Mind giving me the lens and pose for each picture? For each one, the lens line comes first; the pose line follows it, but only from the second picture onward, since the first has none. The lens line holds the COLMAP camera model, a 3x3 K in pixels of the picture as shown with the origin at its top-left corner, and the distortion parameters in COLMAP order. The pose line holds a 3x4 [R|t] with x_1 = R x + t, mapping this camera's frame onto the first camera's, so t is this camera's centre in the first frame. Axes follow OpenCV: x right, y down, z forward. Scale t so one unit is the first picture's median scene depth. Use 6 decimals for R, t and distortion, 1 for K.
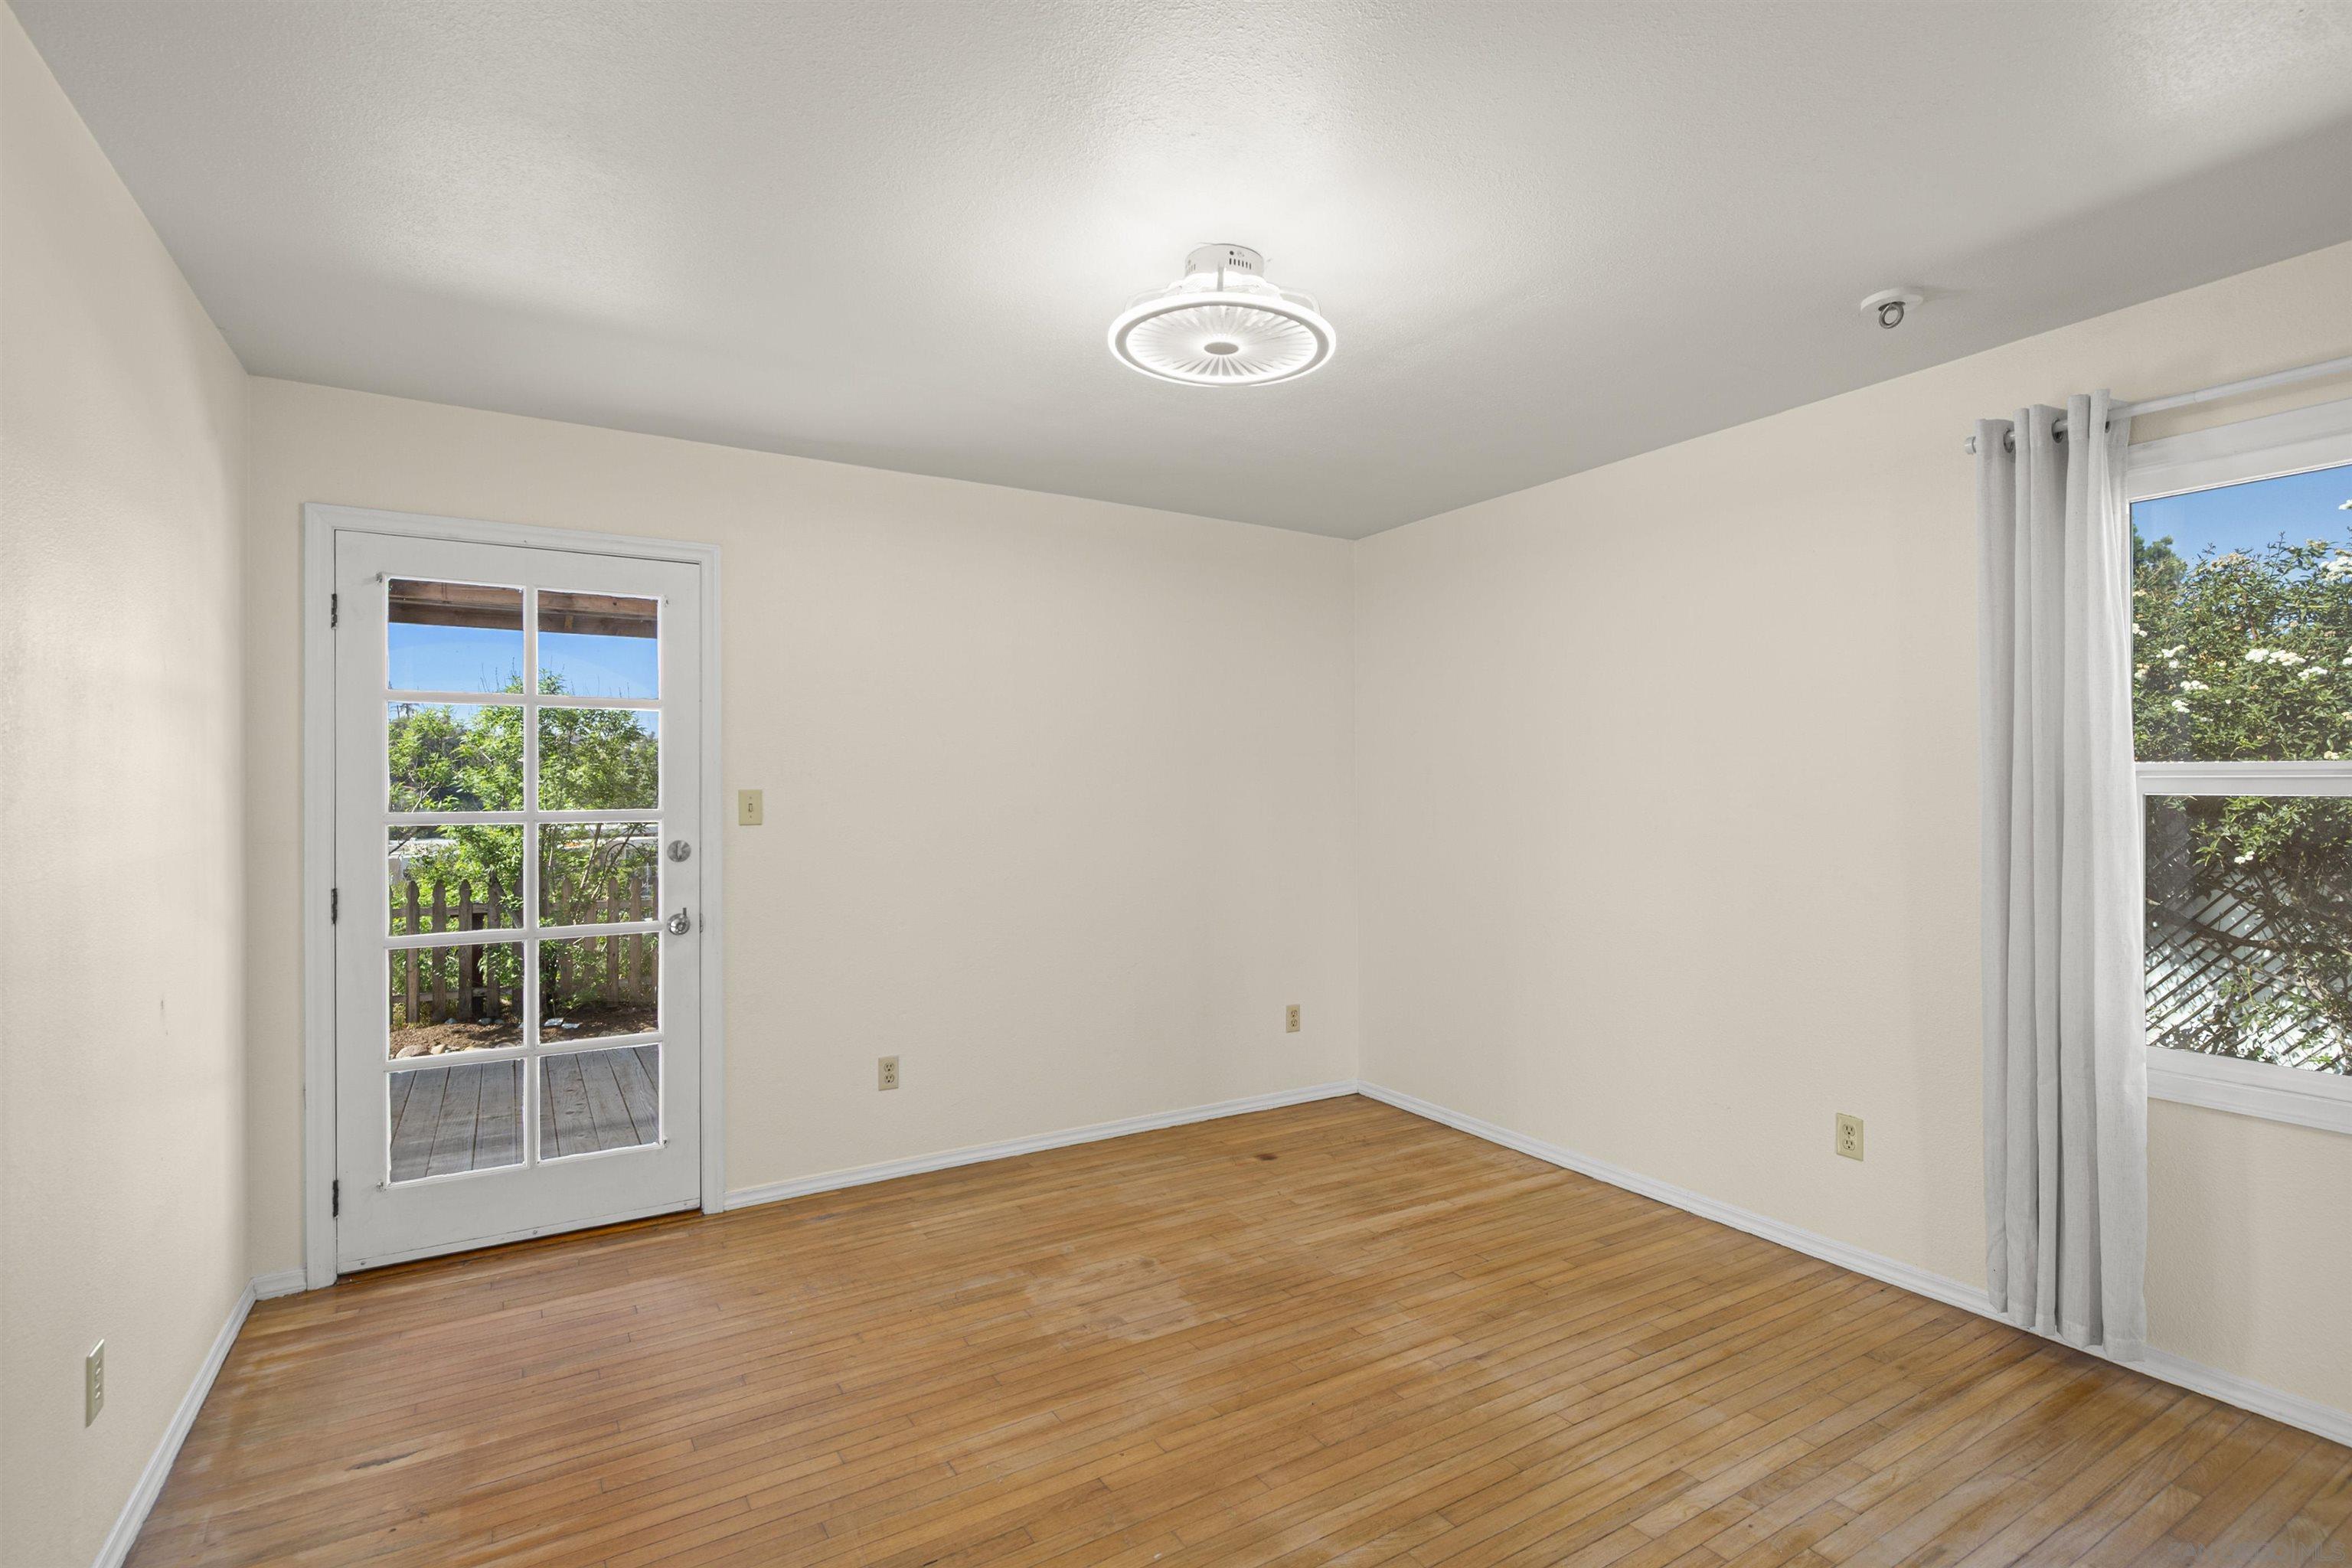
lens RADIAL K [[1085.2, 0, 1175.0], [0, 1085.2, 787.7], [0, 0, 1]] dist [-0.001190, -0.000107]
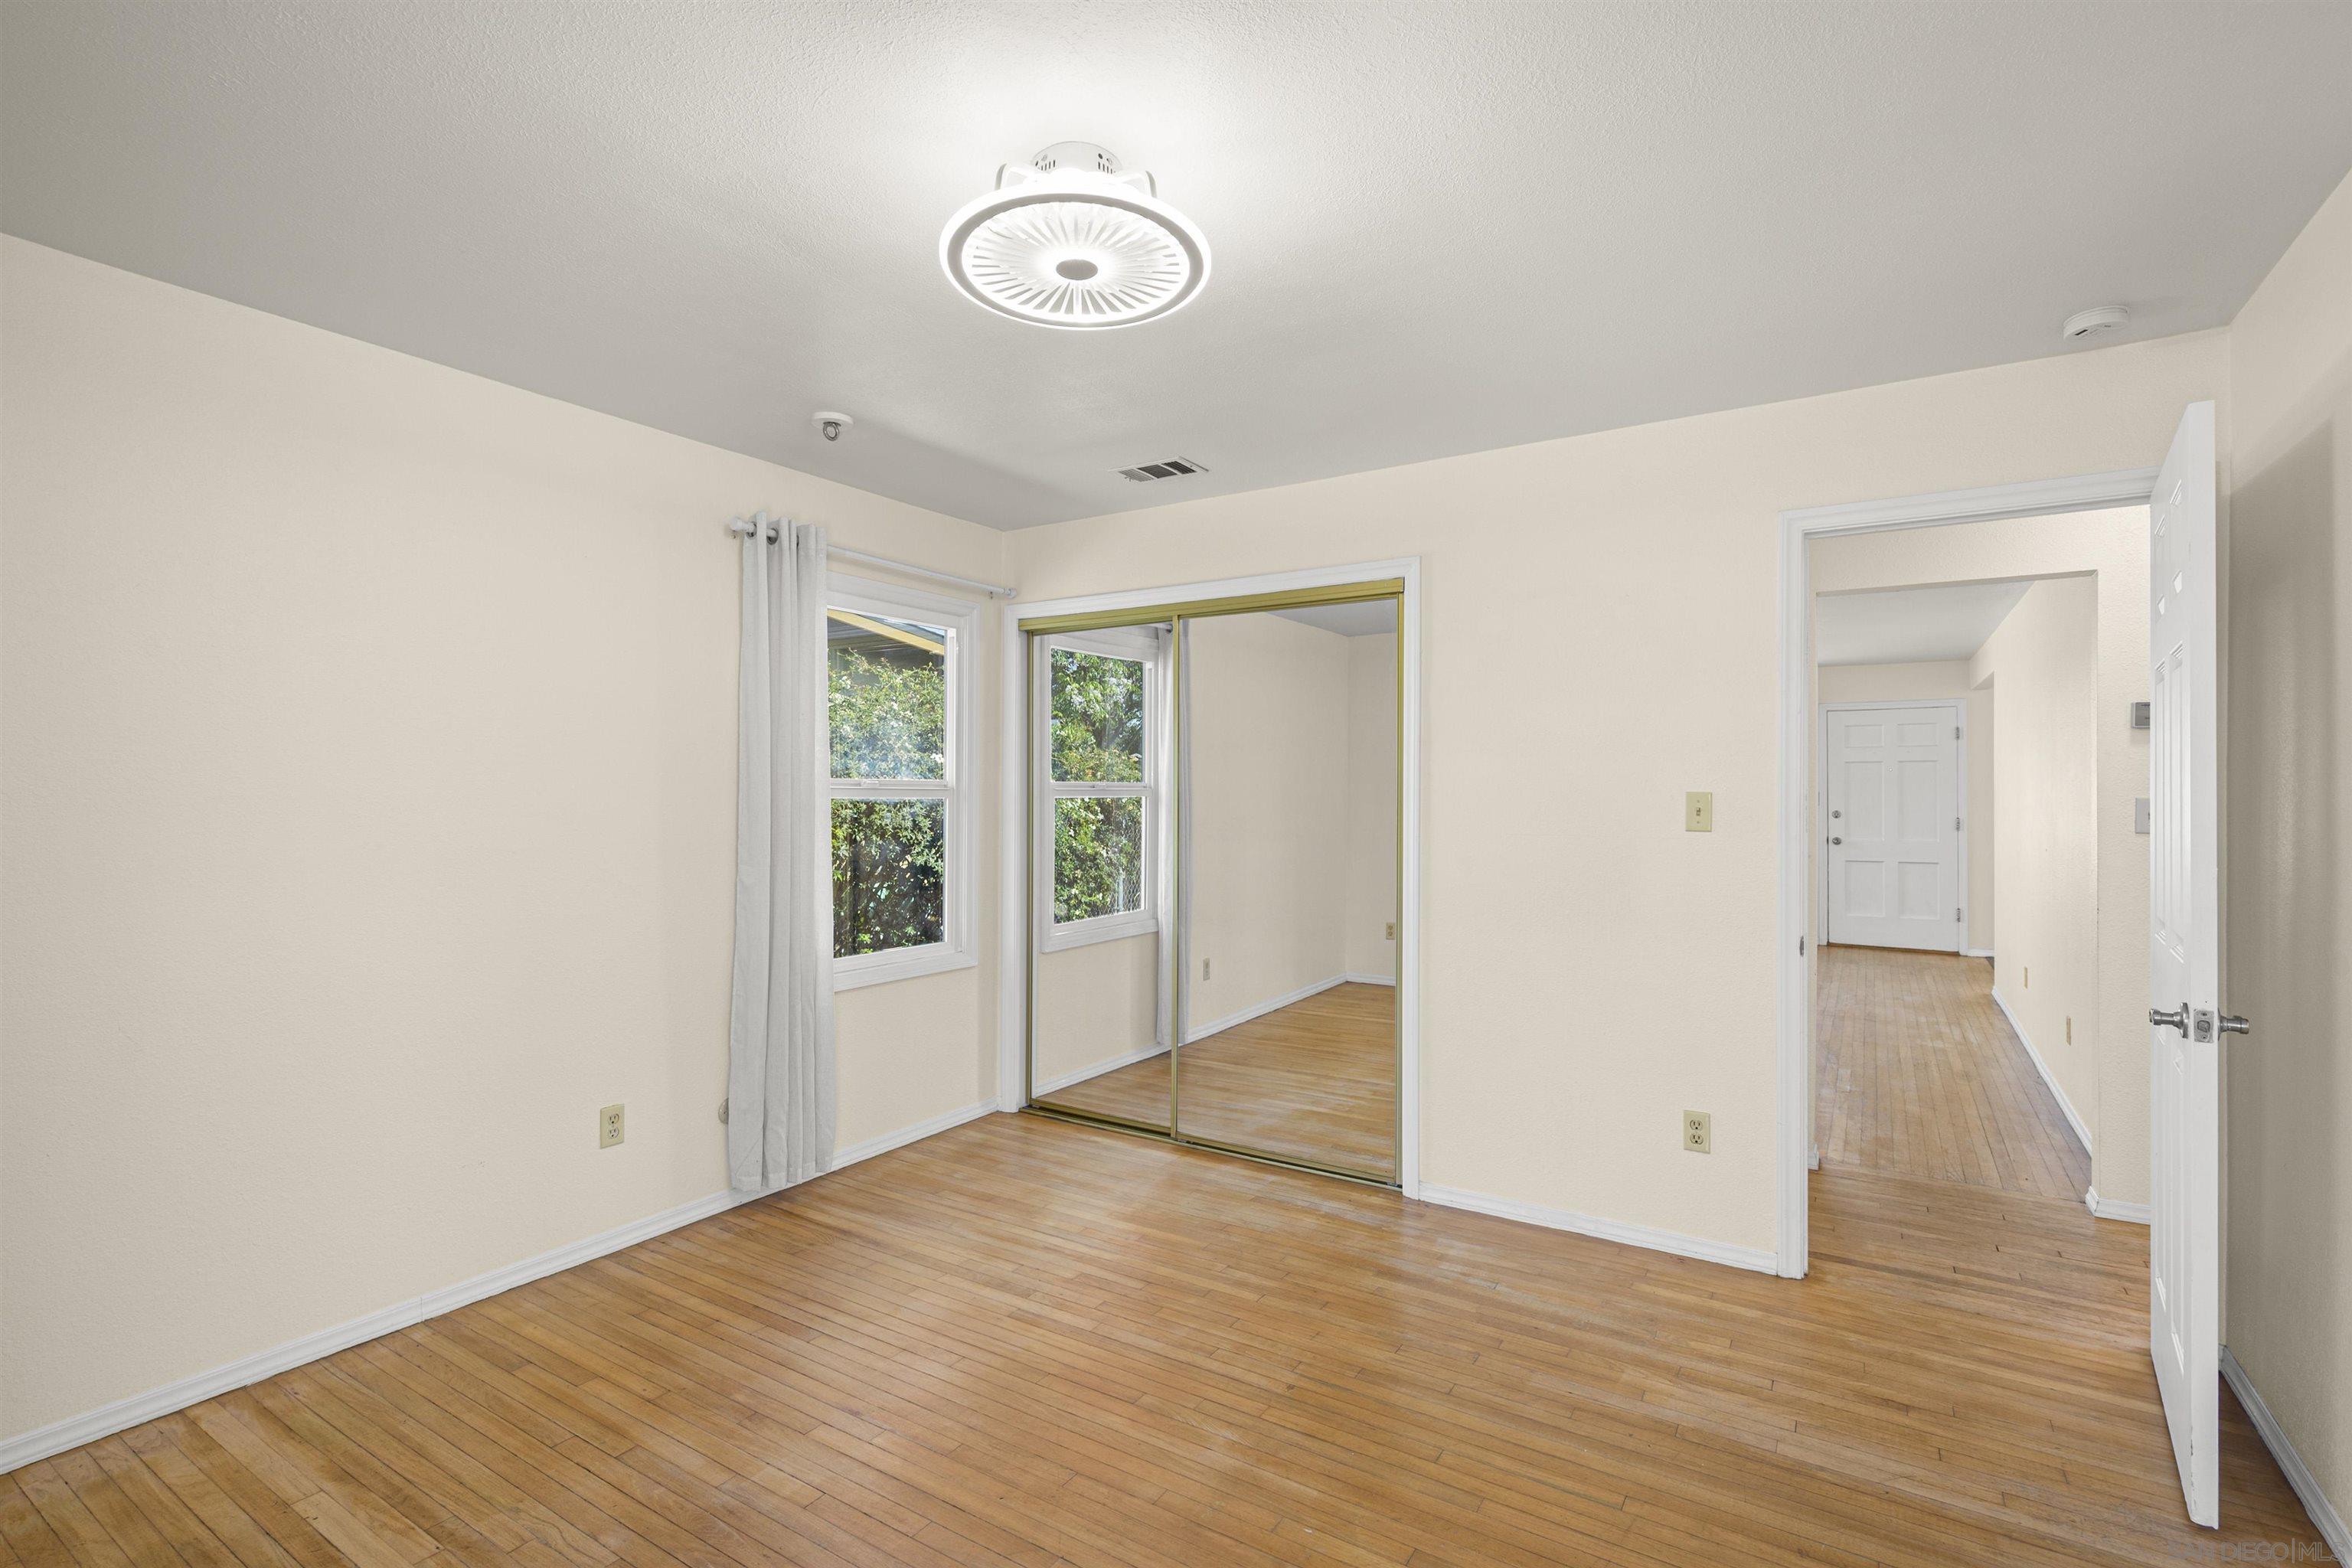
lens RADIAL K [[1085.2, 0, 1175.0], [0, 1085.2, 787.7], [0, 0, 1]] dist [-0.001190, -0.000107]
pose [[-0.427331, -0.000498, 0.904095, -0.607296], [-0.002904, 0.999995, -0.000821, -0.006825], [-0.904091, -0.002976, -0.427330, 1.038936]]
